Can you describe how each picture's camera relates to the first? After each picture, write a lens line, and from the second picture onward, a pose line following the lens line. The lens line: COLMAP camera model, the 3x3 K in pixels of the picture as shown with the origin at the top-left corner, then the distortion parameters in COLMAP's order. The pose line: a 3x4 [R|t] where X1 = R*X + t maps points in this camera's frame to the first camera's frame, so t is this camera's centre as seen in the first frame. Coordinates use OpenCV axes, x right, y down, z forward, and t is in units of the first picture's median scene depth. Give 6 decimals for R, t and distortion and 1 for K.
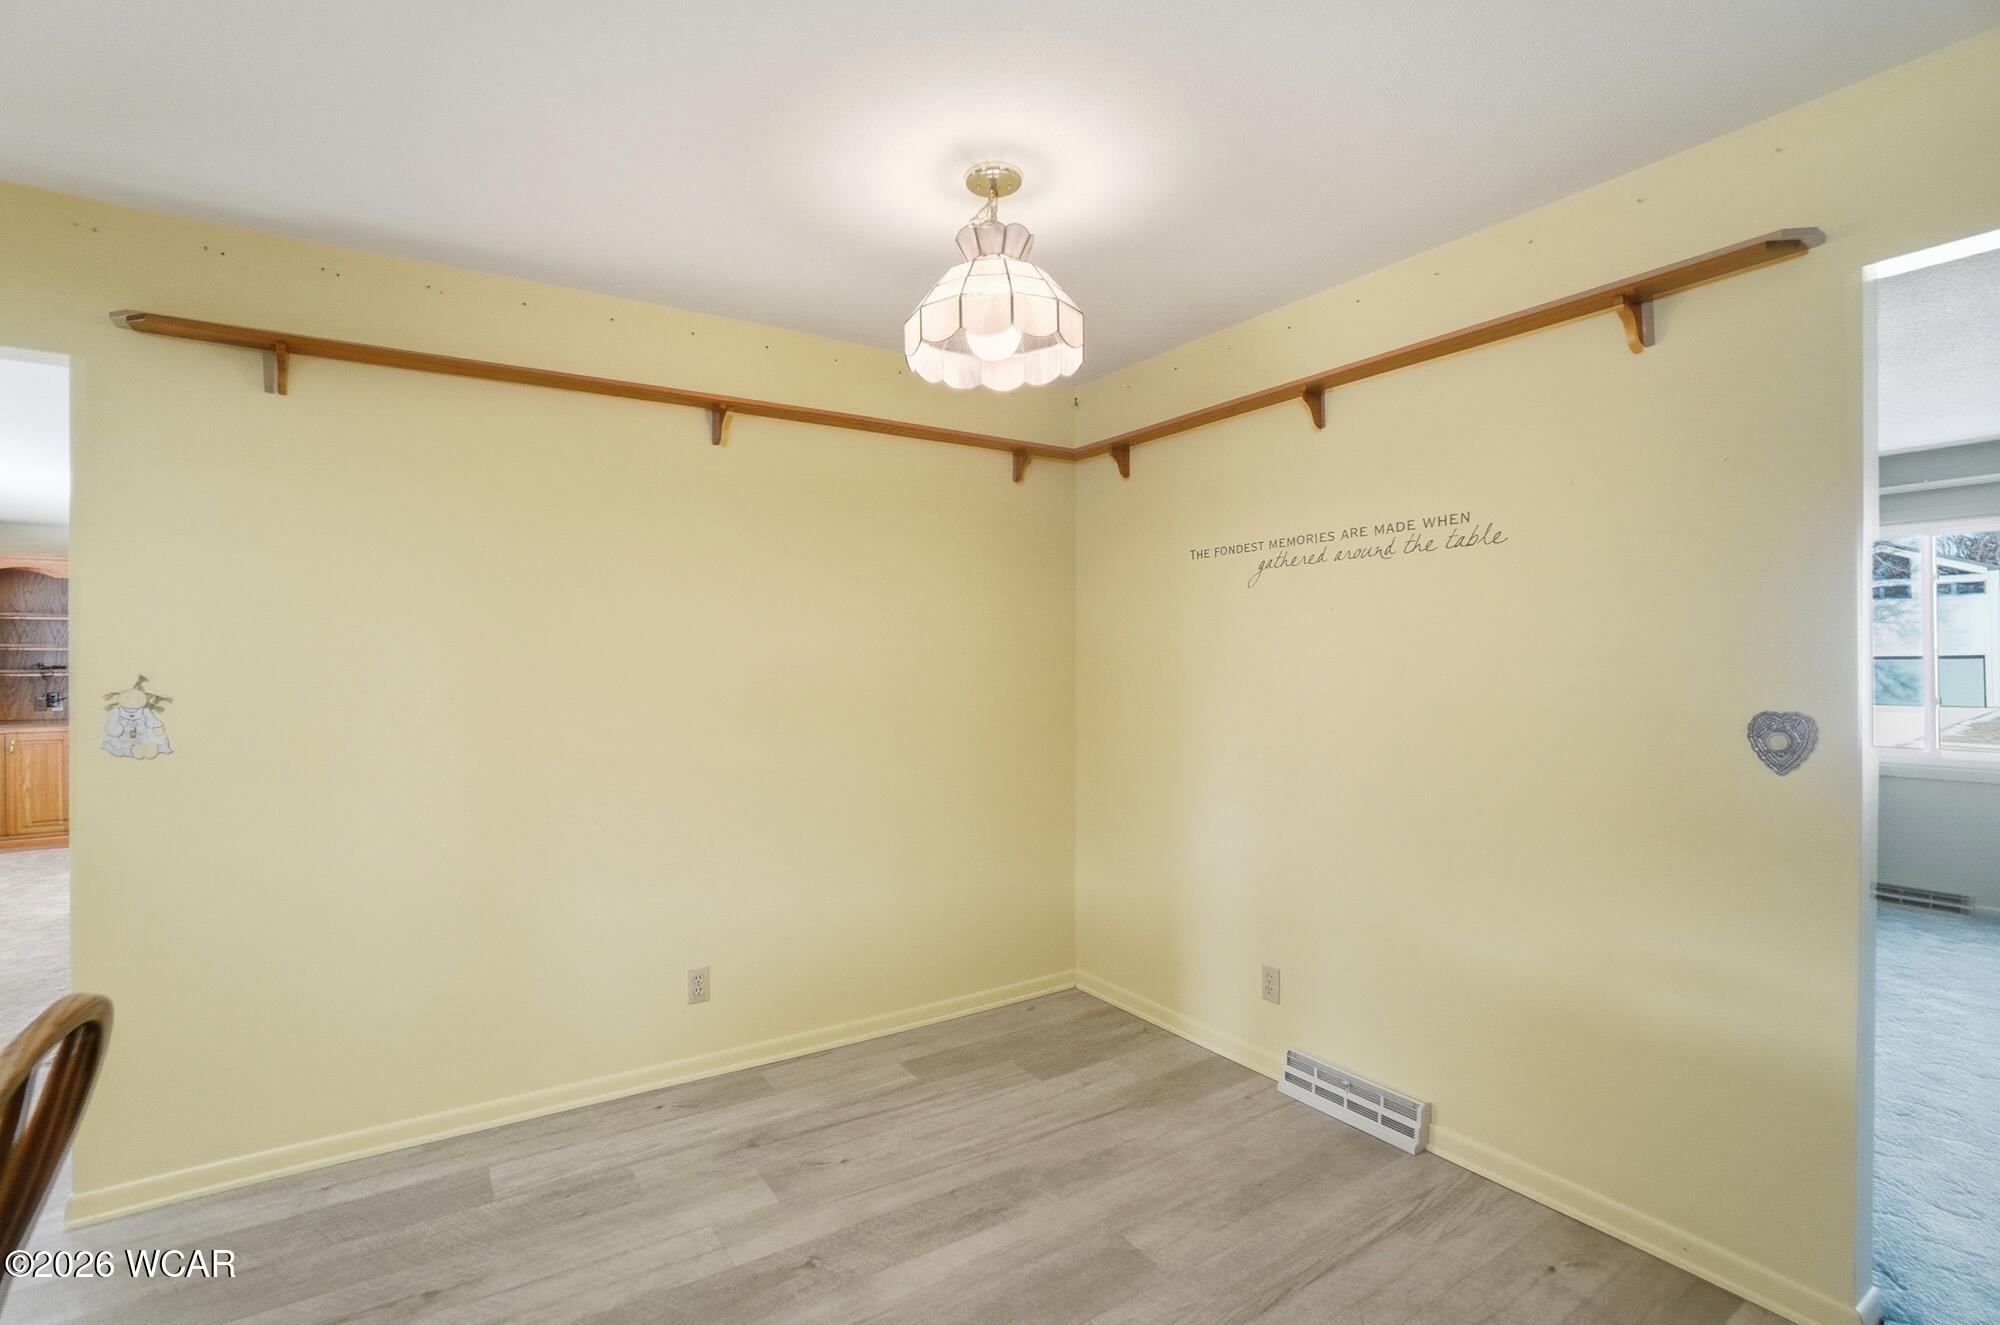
lens RADIAL K [[887.5, 0, 982.5], [0, 887.5, 660.9], [0, 0, 1]] dist [-0.051011, 0.015175]
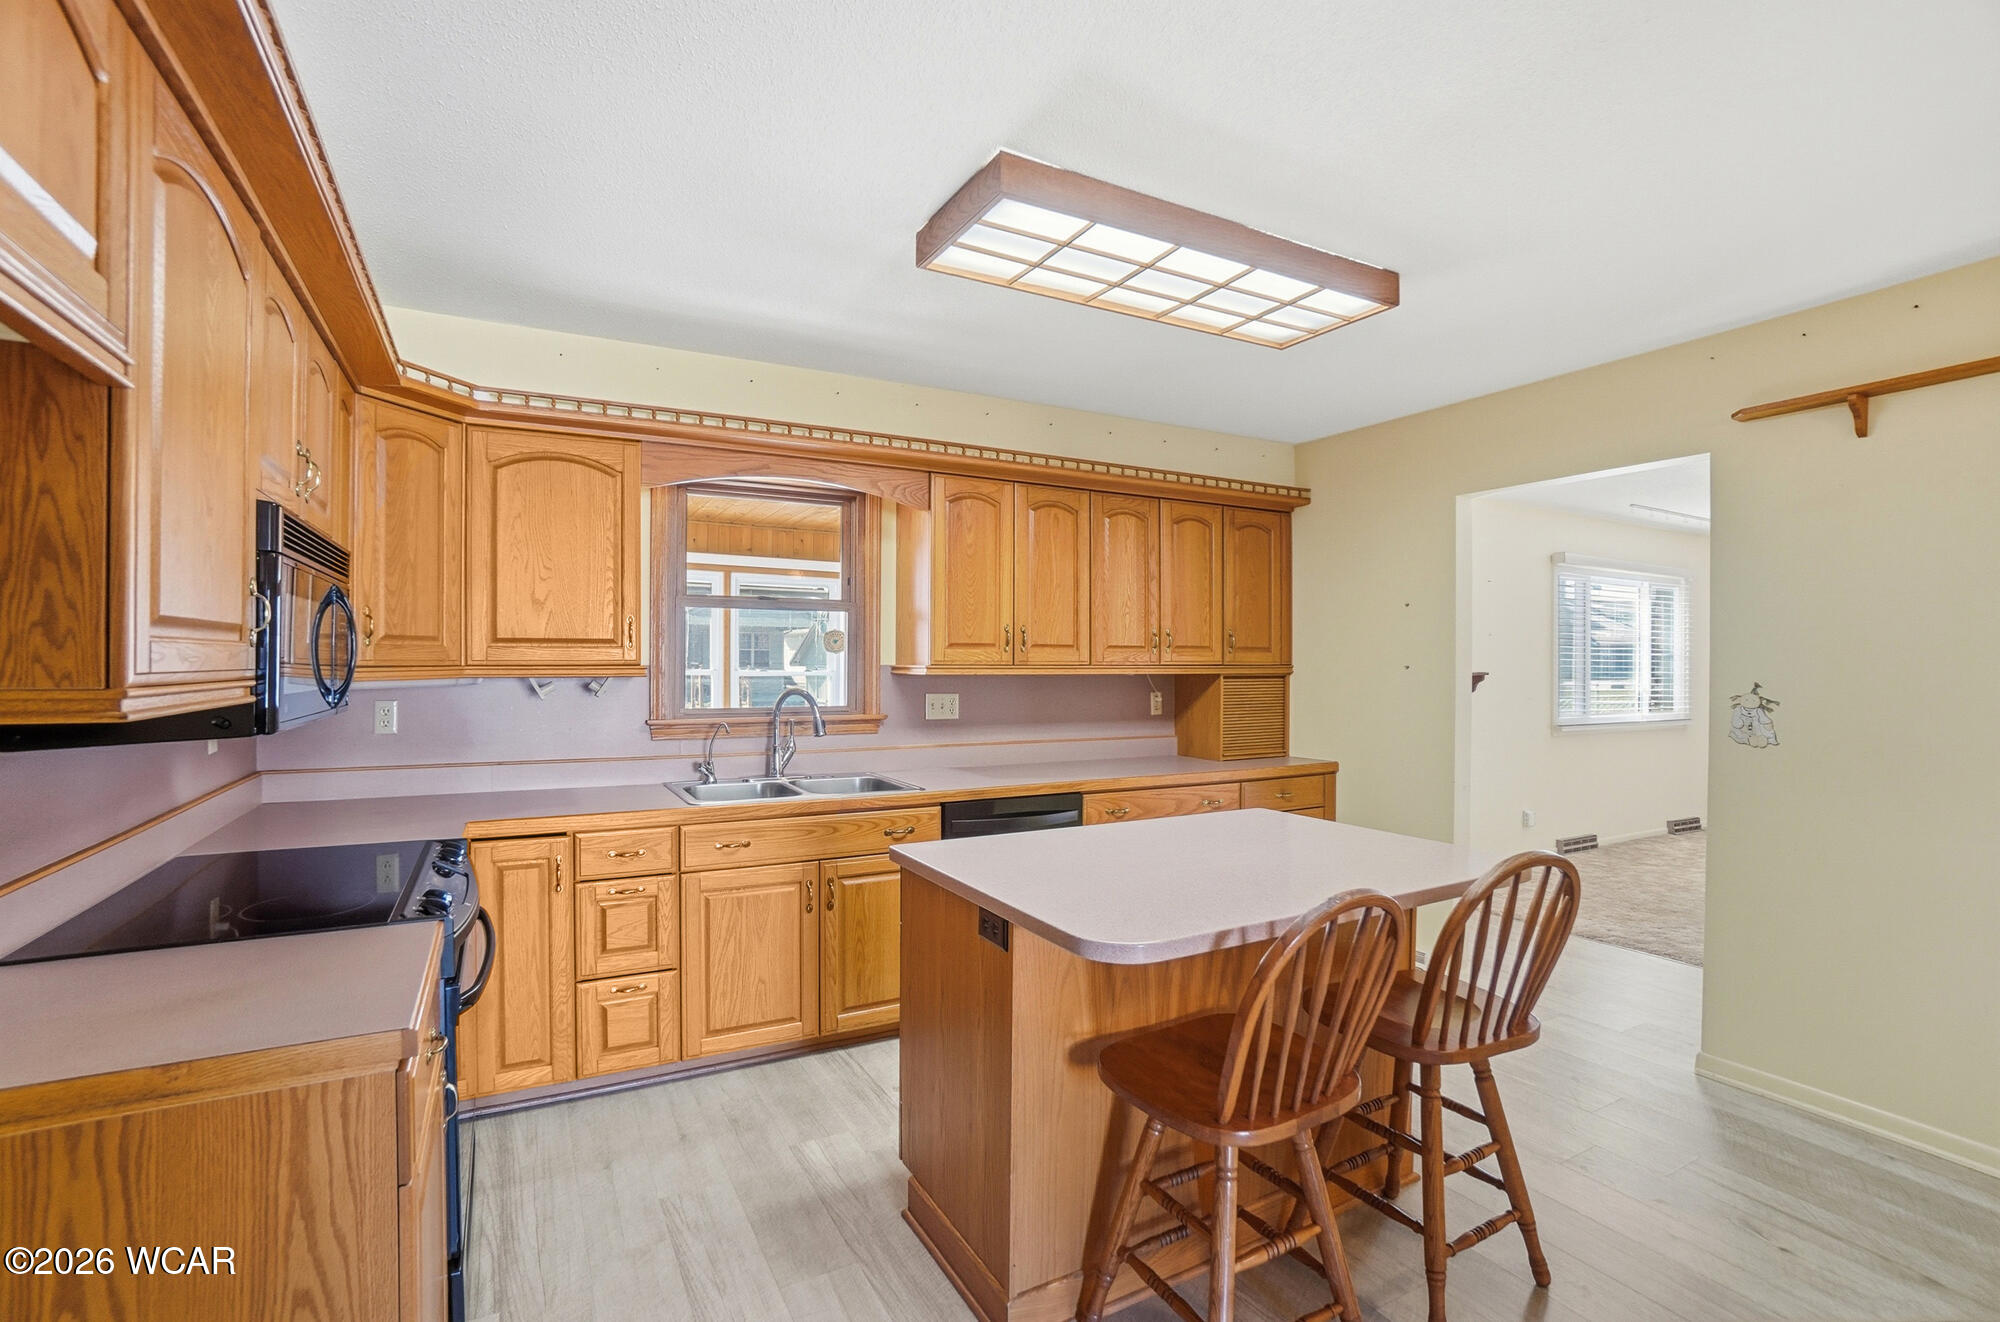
lens RADIAL K [[887.5, 0, 980.5], [0, 887.5, 665.9], [0, 0, 1]] dist [-0.051011, 0.015175]
pose [[-0.083969, 0.007510, -0.996440, 0.417829], [0.000878, 0.999972, 0.007463, -0.020150], [0.996468, -0.000248, -0.083973, -0.065720]]
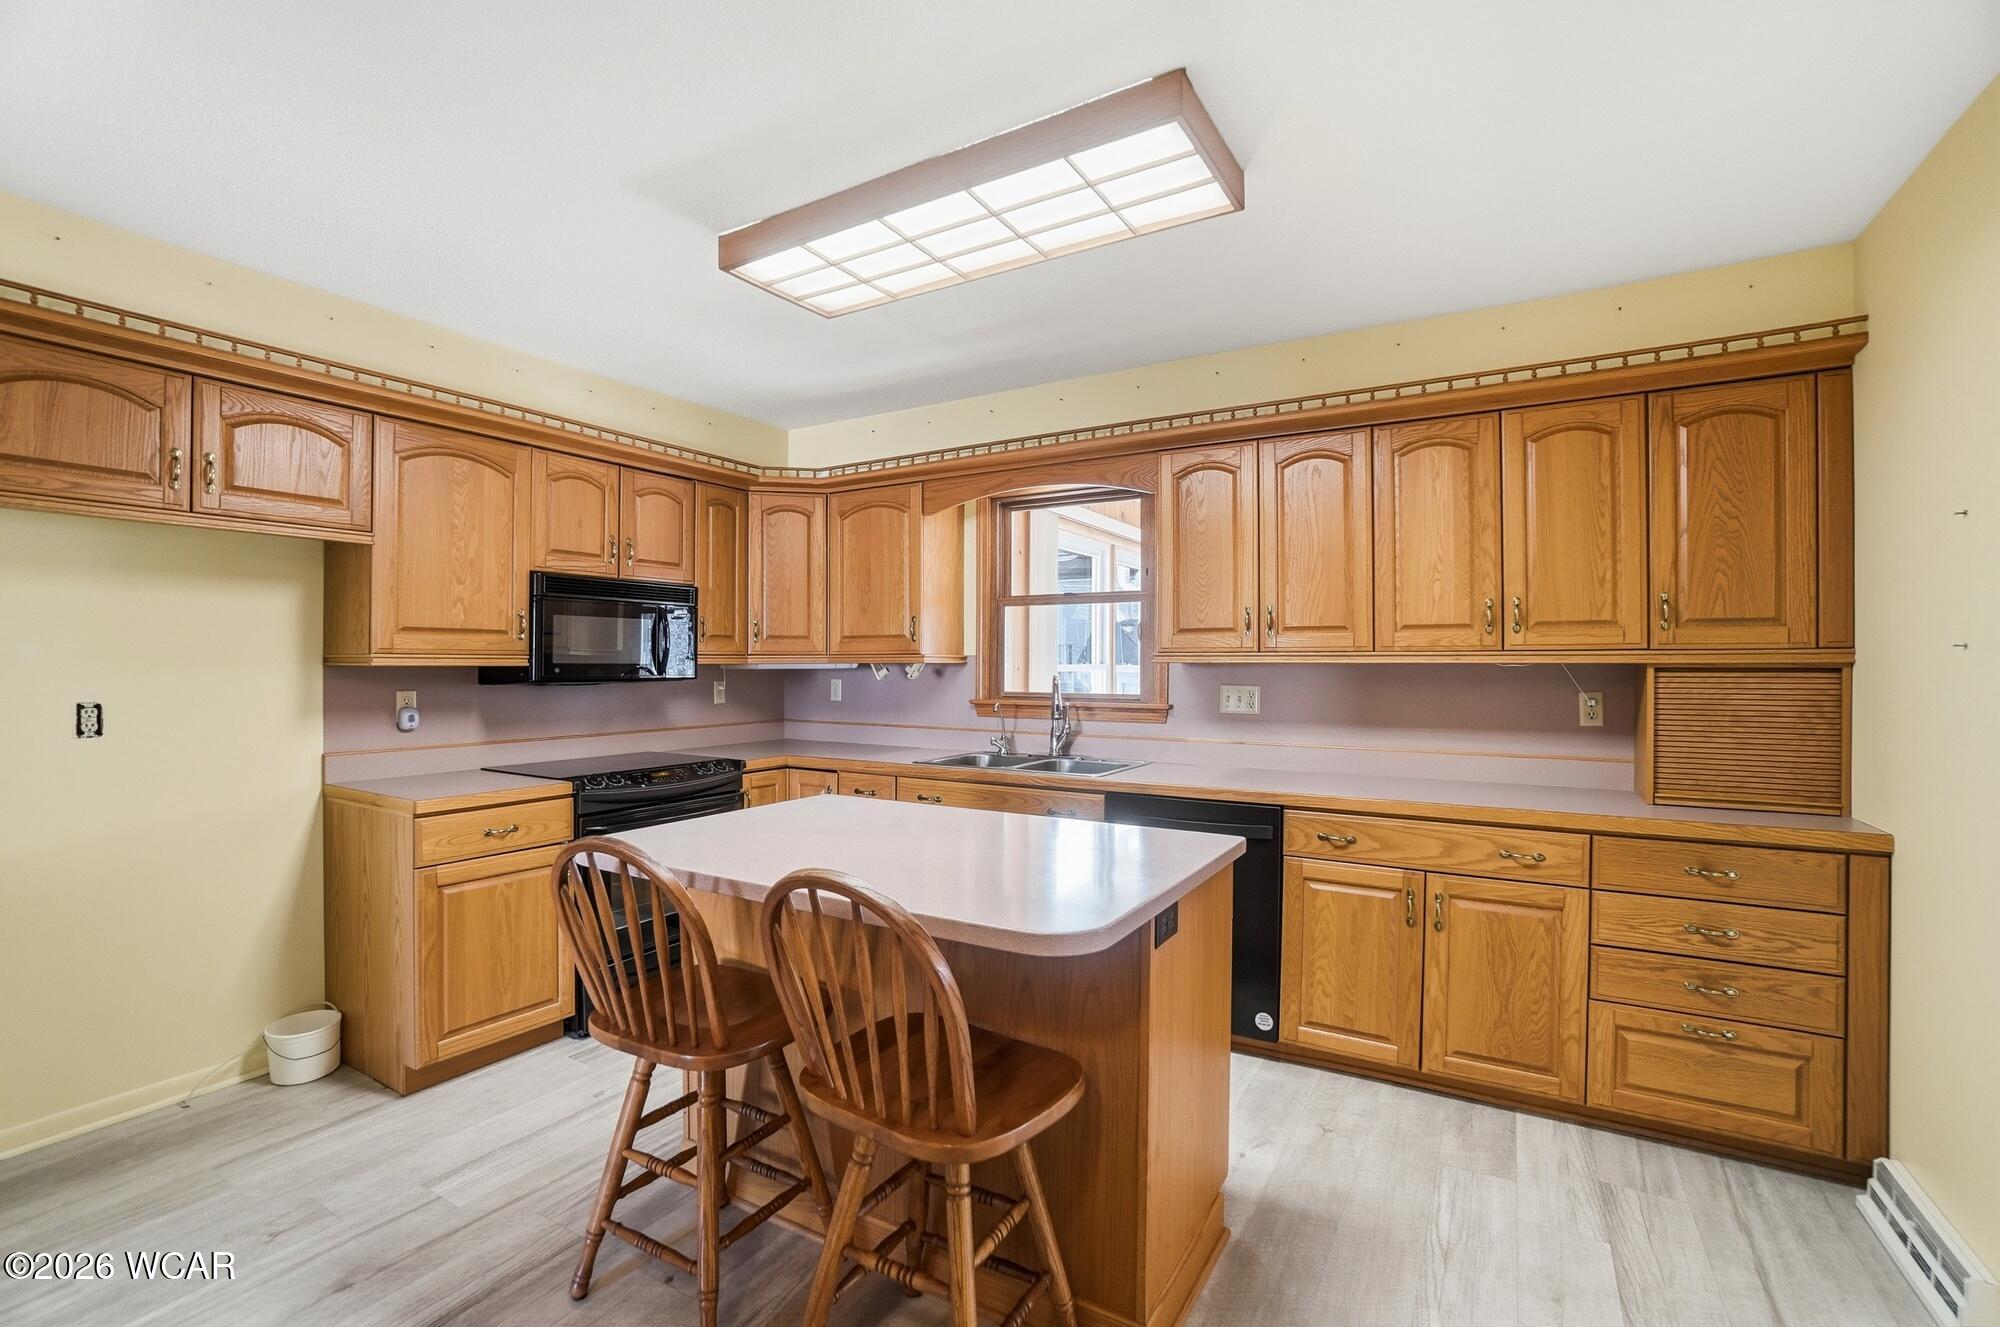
lens RADIAL K [[887.5, 0, 980.7], [0, 887.5, 661.5], [0, 0, 1]] dist [-0.051011, 0.015175]
pose [[-0.898641, -0.000860, -0.438683, -0.254744], [0.001596, 0.999985, -0.005229, 0.015122], [0.438681, -0.005399, -0.898627, 0.997089]]
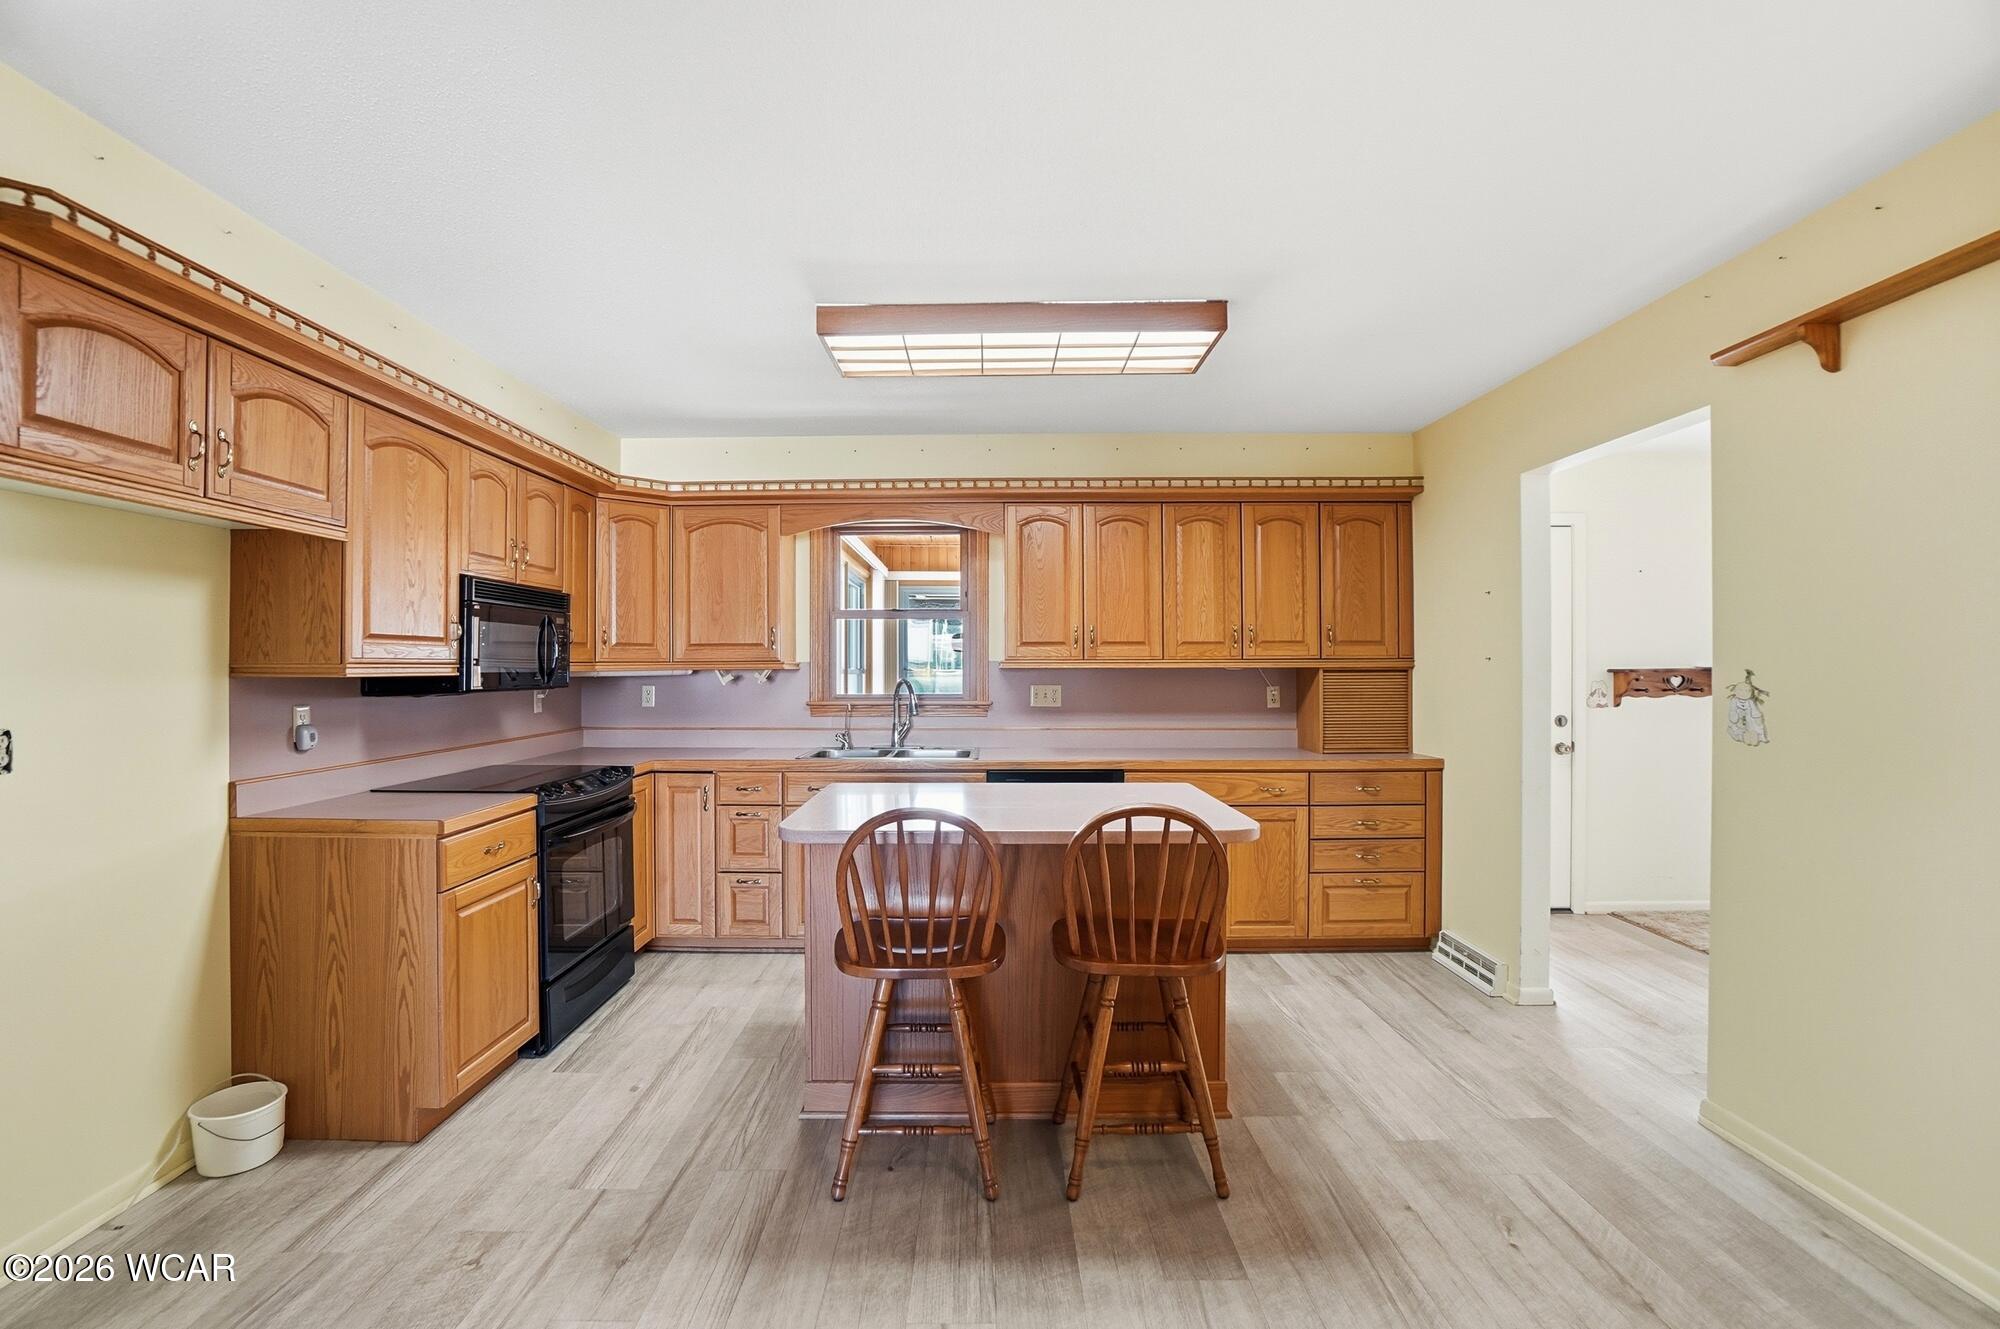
lens RADIAL K [[887.5, 0, 982.3], [0, 887.5, 660.6], [0, 0, 1]] dist [-0.051011, 0.015175]
pose [[-0.547756, -0.002039, -0.836636, 0.497075], [0.007277, 0.999948, -0.007201, 0.005796], [0.836607, -0.010033, -0.547712, 0.776505]]
